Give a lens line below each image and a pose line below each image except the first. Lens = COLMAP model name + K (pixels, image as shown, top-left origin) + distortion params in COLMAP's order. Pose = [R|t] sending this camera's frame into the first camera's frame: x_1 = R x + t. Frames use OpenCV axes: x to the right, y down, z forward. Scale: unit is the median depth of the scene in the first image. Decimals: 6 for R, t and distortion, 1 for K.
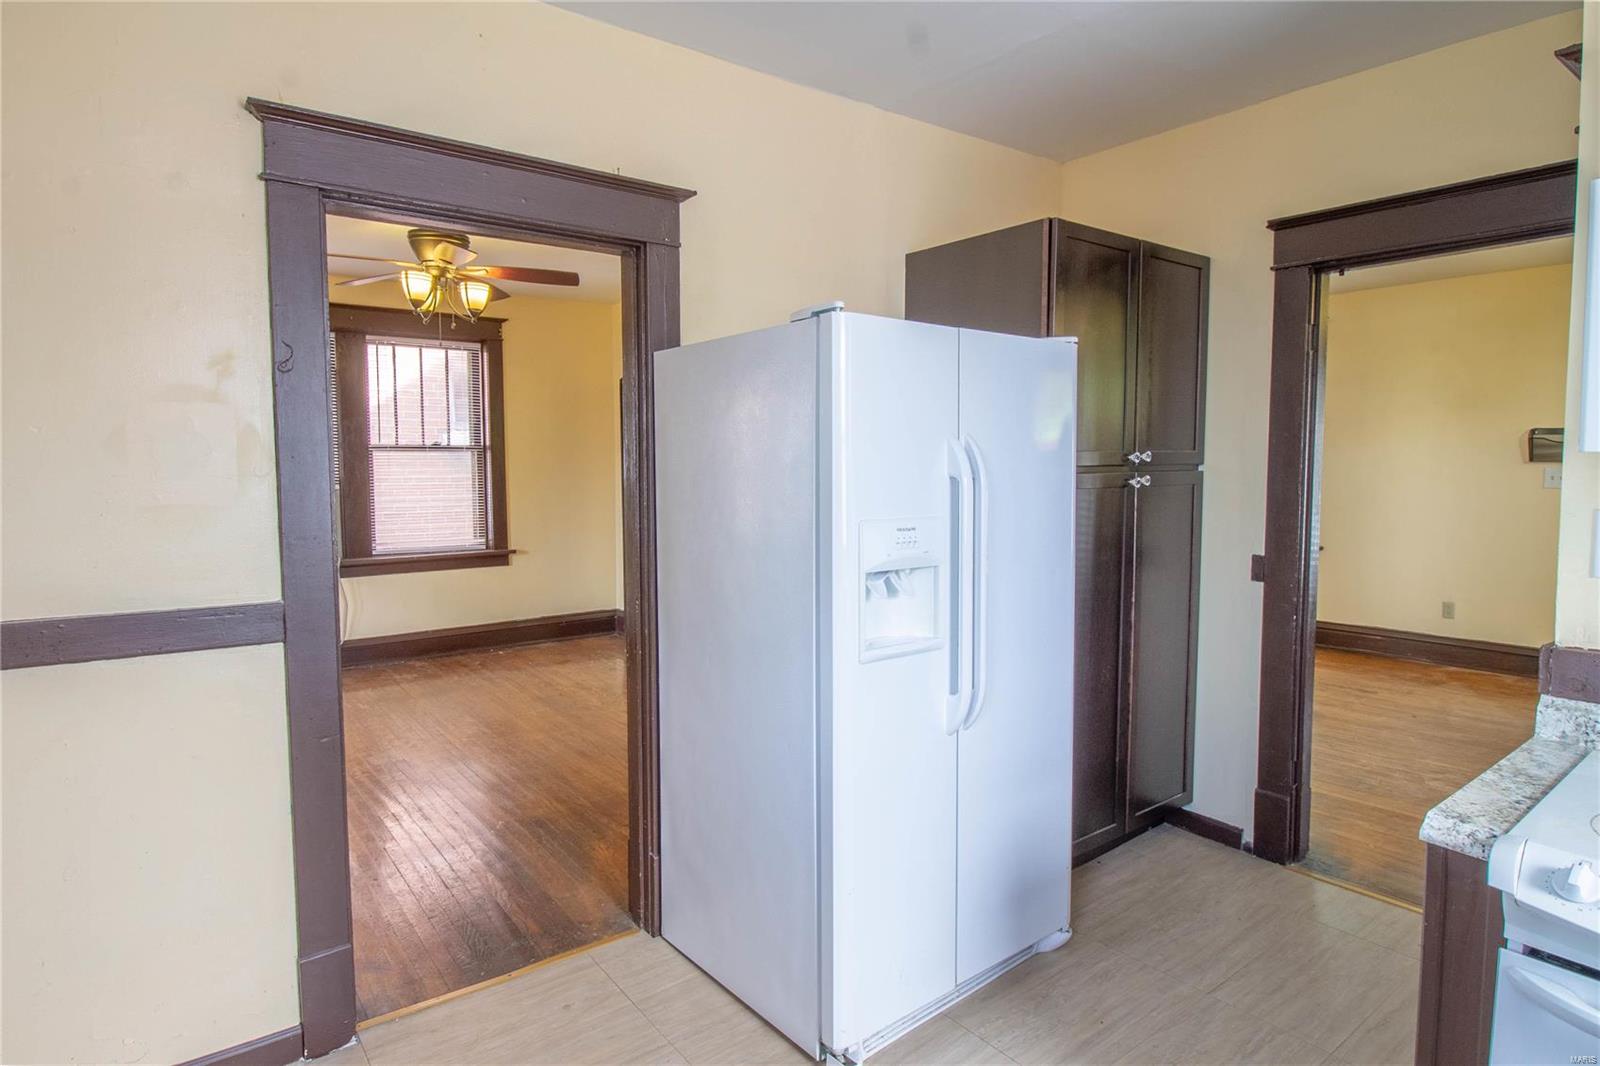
lens RADIAL K [[902.2, 0, 805.4], [0, 902.2, 540.2], [0, 0, 1]] dist [0.005085, 0.003969]
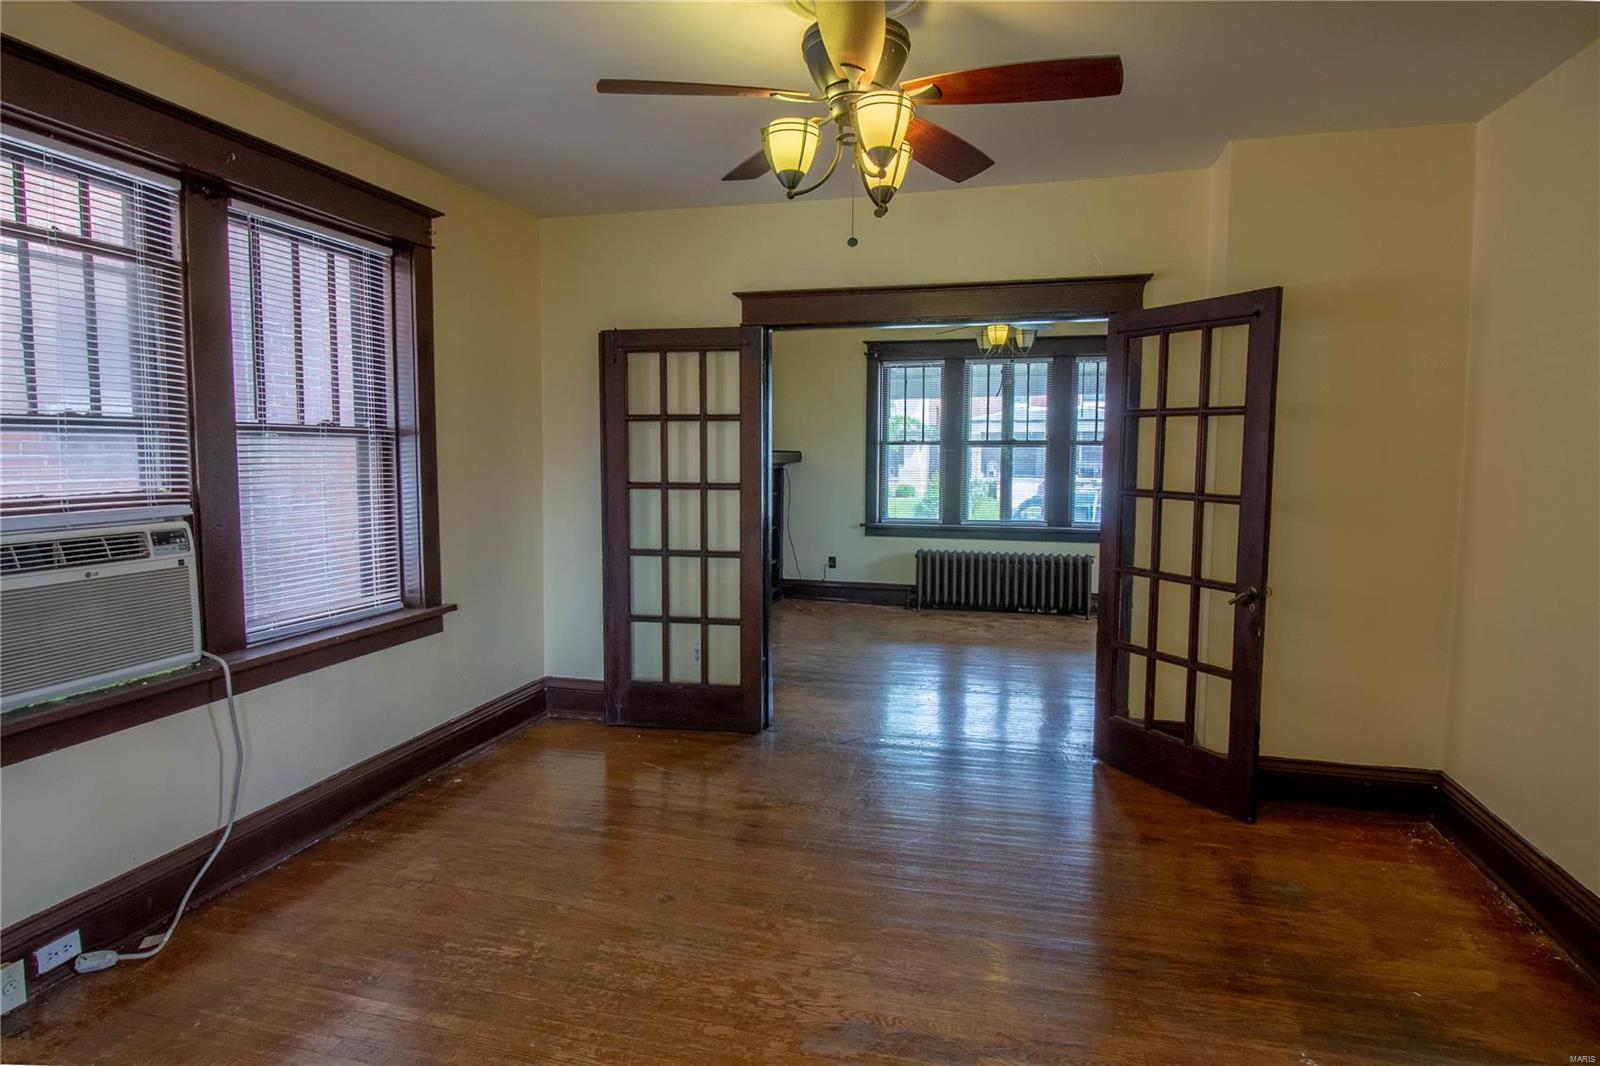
lens RADIAL K [[902.2, 0, 803.5], [0, 902.2, 527.2], [0, 0, 1]] dist [0.005085, 0.003969]
pose [[0.783563, -0.049443, 0.619341, -0.527256], [0.053856, 0.998482, 0.011574, -0.036052], [-0.618973, 0.024286, 0.785036, 0.405663]]
